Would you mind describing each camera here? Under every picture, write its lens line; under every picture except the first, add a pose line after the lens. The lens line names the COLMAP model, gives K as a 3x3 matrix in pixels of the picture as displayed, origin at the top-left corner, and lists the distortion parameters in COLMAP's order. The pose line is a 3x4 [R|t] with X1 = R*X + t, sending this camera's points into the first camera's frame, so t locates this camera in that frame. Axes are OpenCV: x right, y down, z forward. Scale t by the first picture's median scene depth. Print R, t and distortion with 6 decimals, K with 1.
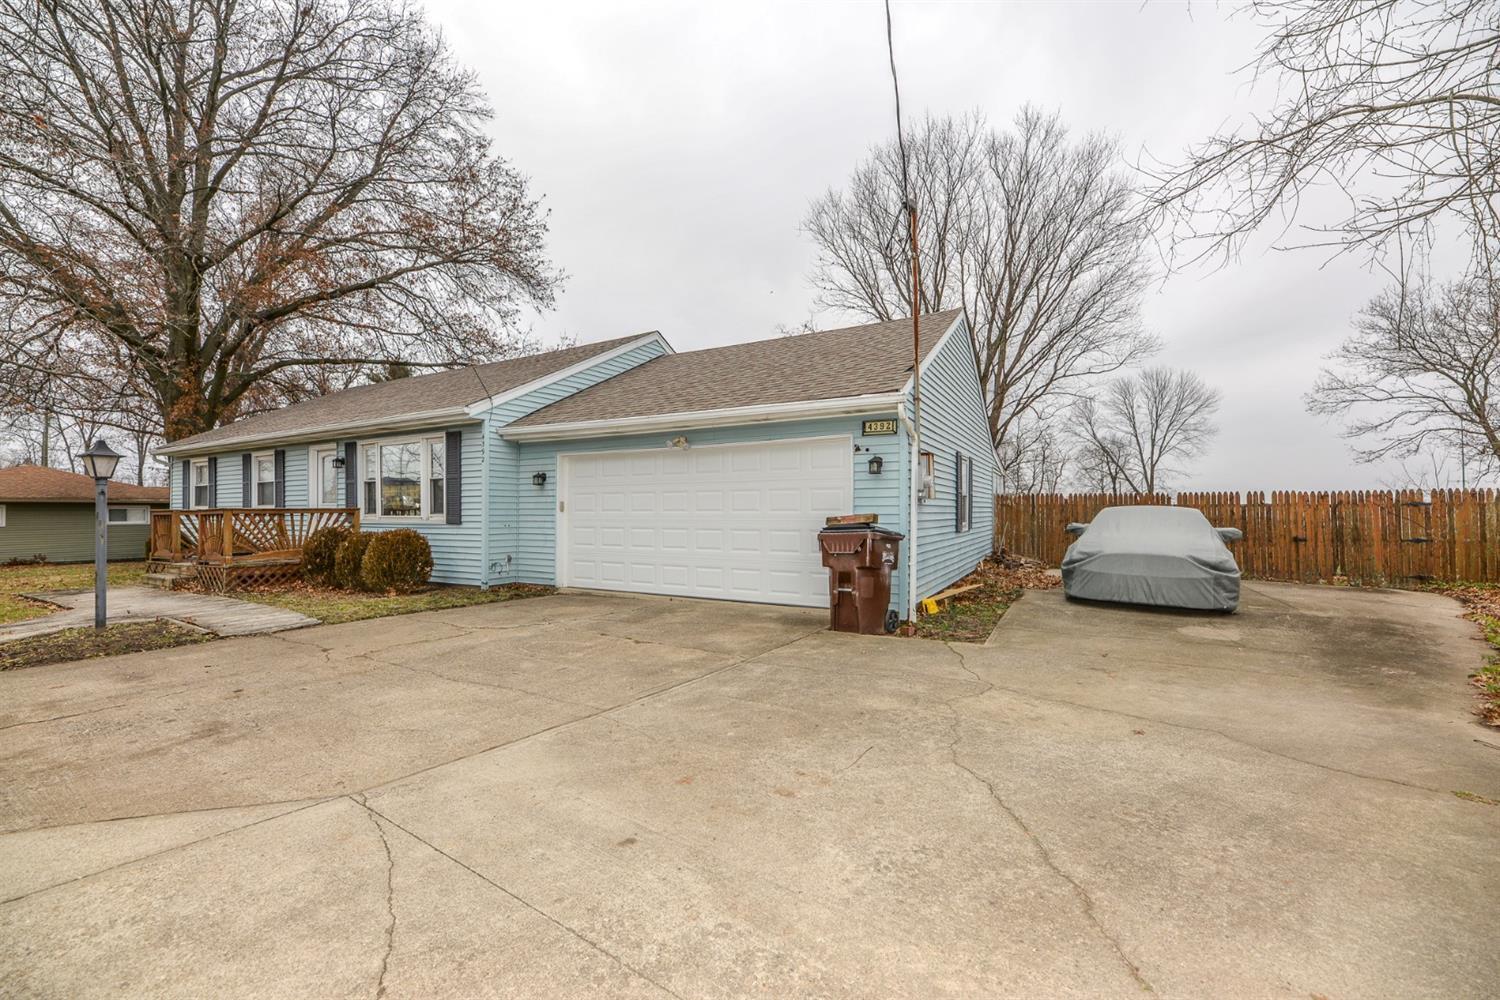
lens RADIAL K [[603.3, 0, 749.2], [0, 603.3, 504.0], [0, 0, 1]] dist [0.002121, -0.003897]
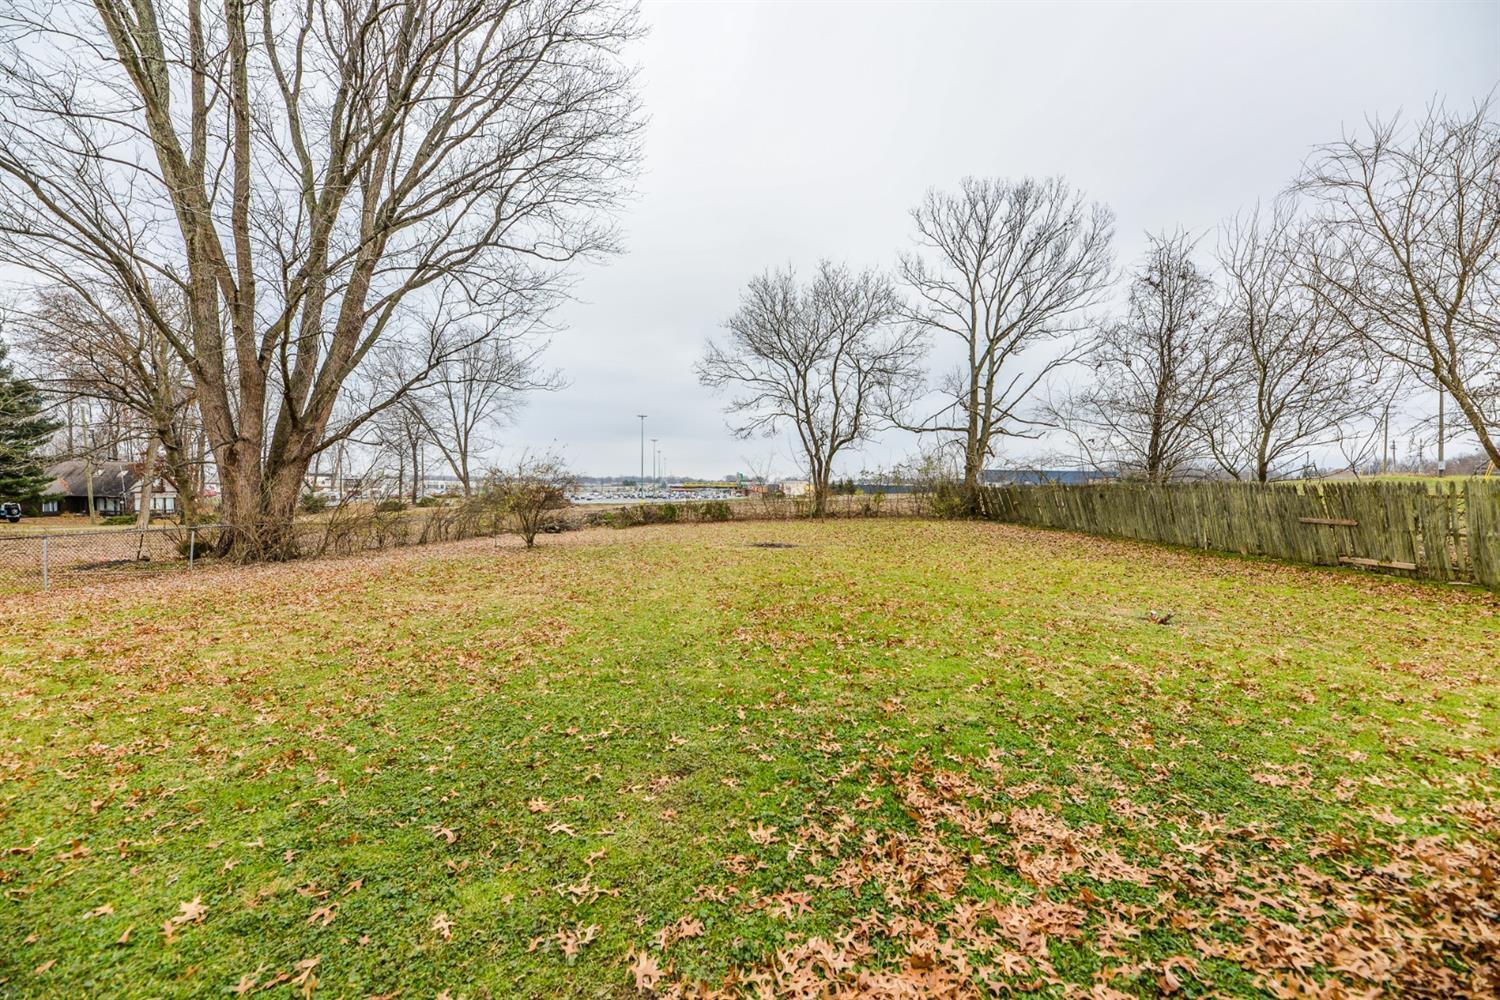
lens RADIAL K [[603.3, 0, 749.2], [0, 603.3, 504.0], [0, 0, 1]] dist [0.002121, -0.003897]
pose [[0.449324, -0.018578, 0.893176, 0.115022], [-0.024454, 0.999153, 0.033085, 0.007499], [-0.893034, -0.036708, 0.448489, 0.508107]]
